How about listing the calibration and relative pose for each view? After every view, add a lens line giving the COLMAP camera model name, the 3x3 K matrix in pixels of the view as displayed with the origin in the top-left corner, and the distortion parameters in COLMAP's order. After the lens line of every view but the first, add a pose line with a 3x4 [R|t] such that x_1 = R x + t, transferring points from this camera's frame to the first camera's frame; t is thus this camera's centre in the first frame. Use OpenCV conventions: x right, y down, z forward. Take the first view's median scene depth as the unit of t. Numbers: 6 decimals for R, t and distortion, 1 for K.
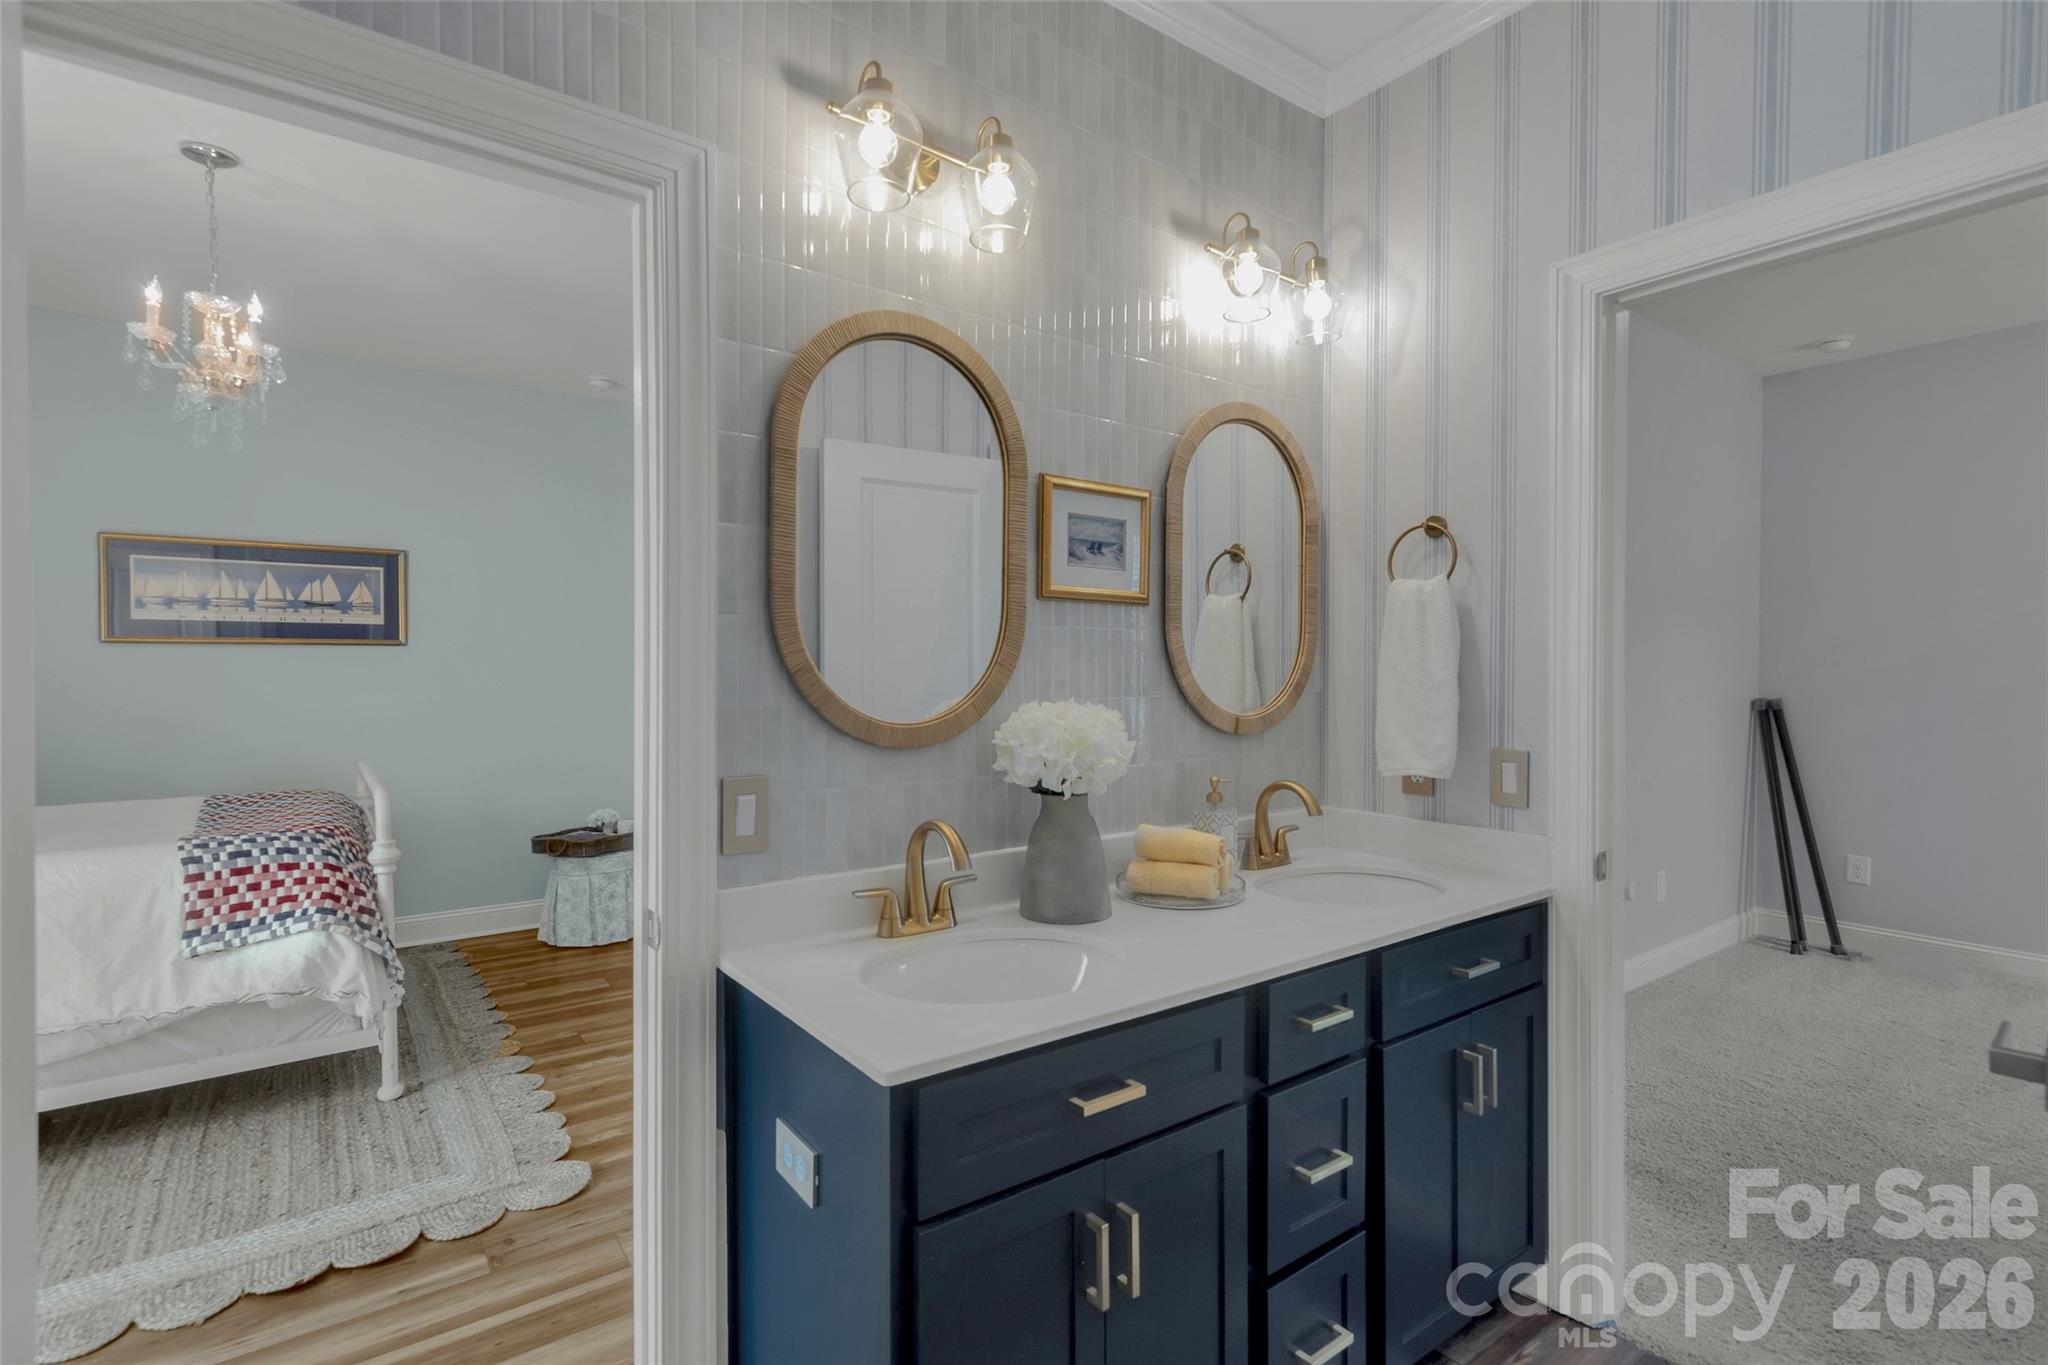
lens RADIAL K [[964.8, 0, 1019.4], [0, 964.8, 676.6], [0, 0, 1]] dist [0.002003, 0.000063]
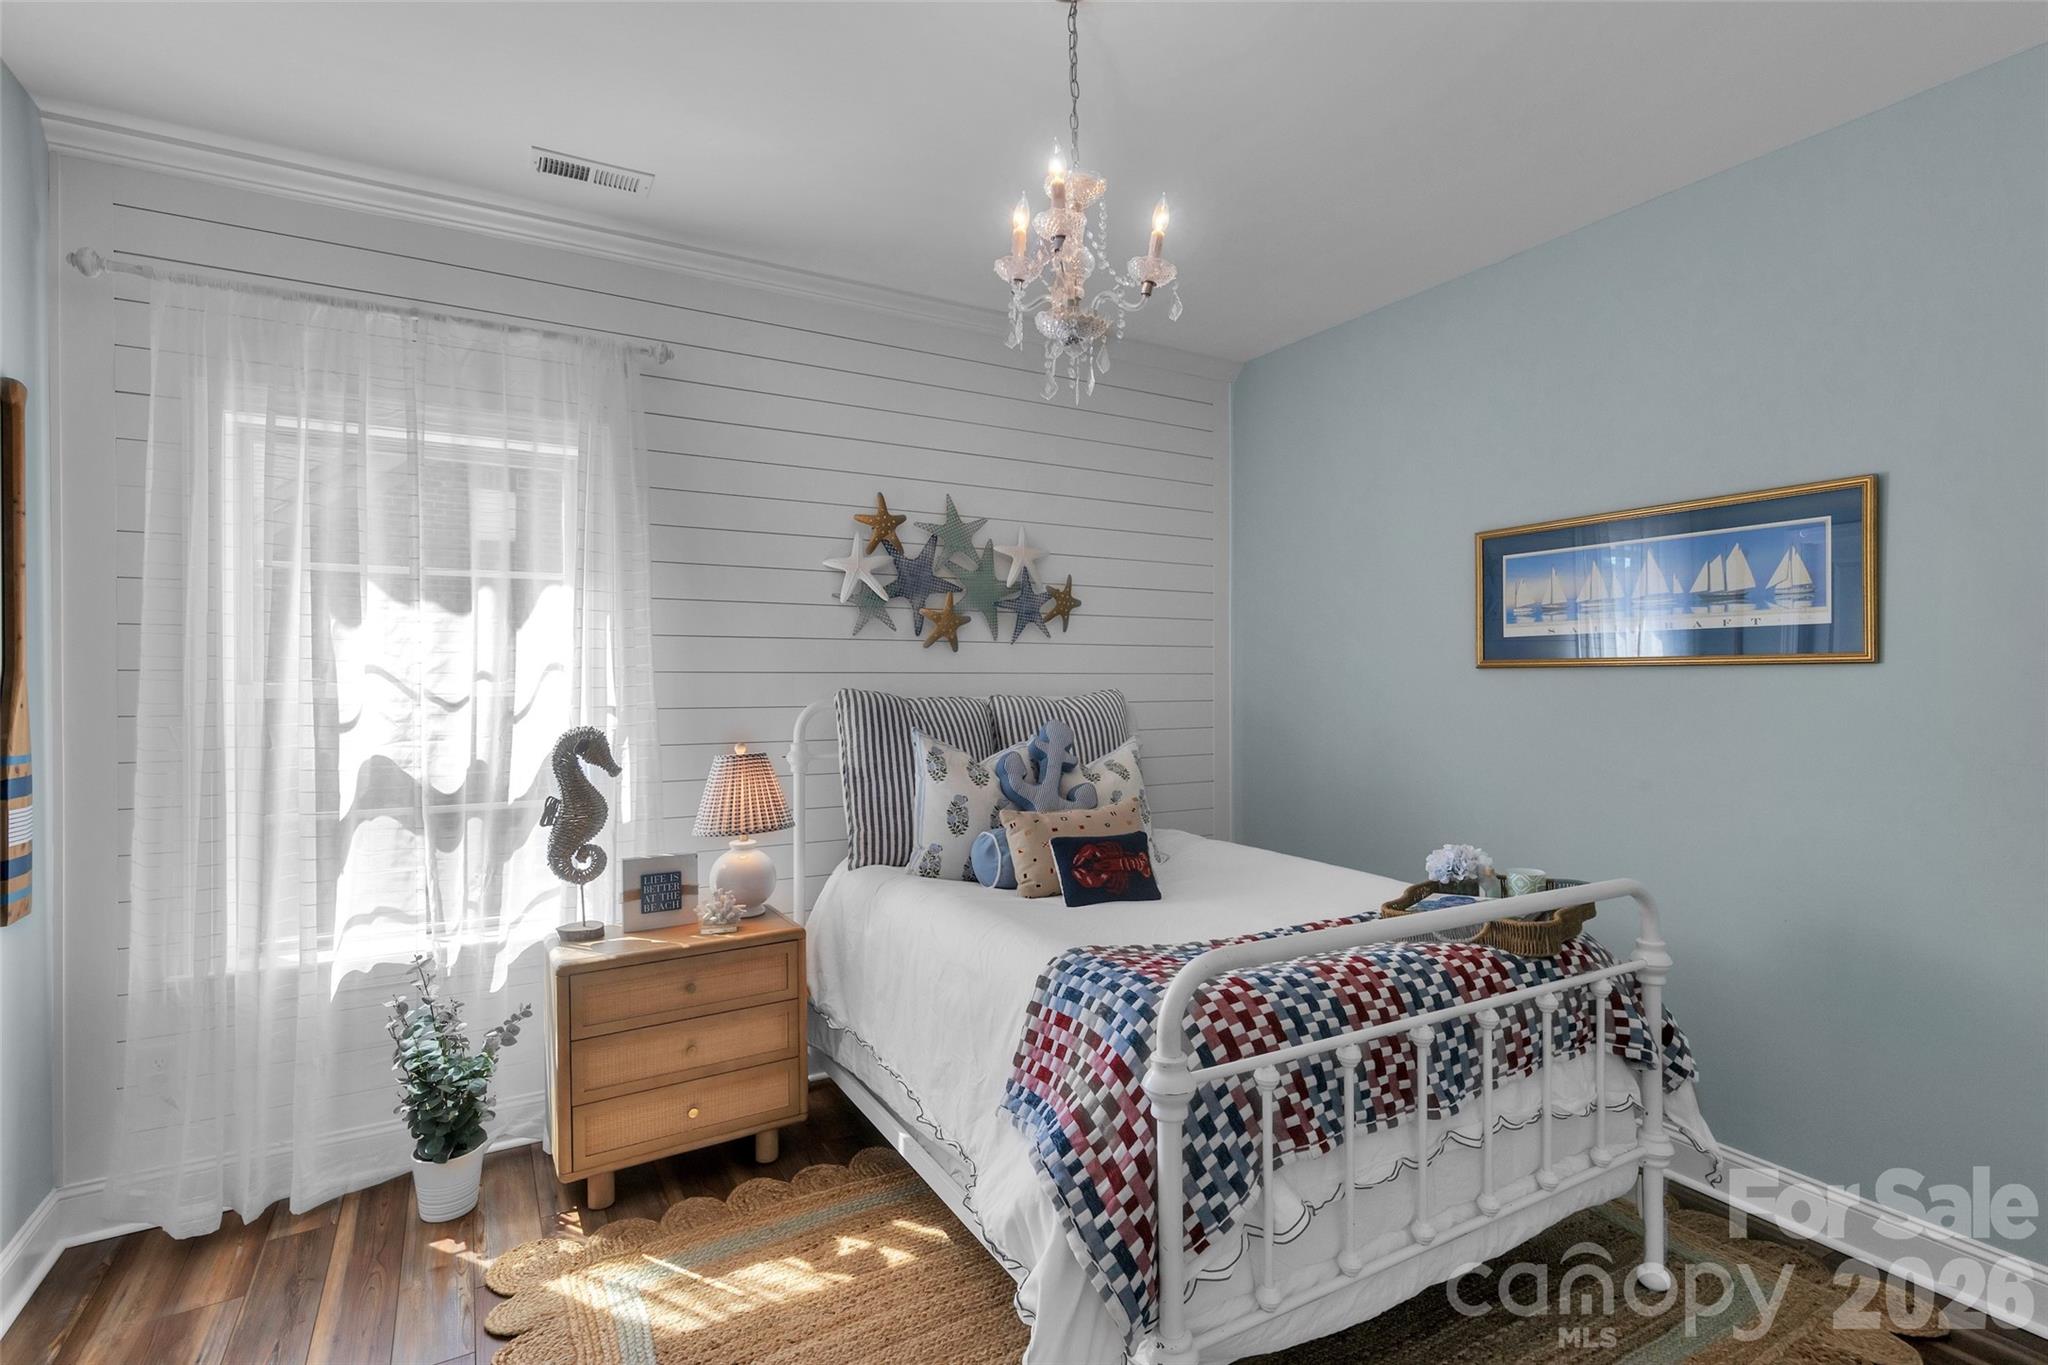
lens RADIAL K [[964.8, 0, 1020.1], [0, 964.8, 679.9], [0, 0, 1]] dist [0.002003, 0.000063]
pose [[-0.124977, 0.003844, -0.992152, -0.085397], [-0.007097, 0.999963, 0.004768, -0.023719], [0.992134, 0.007637, -0.124945, 0.649345]]
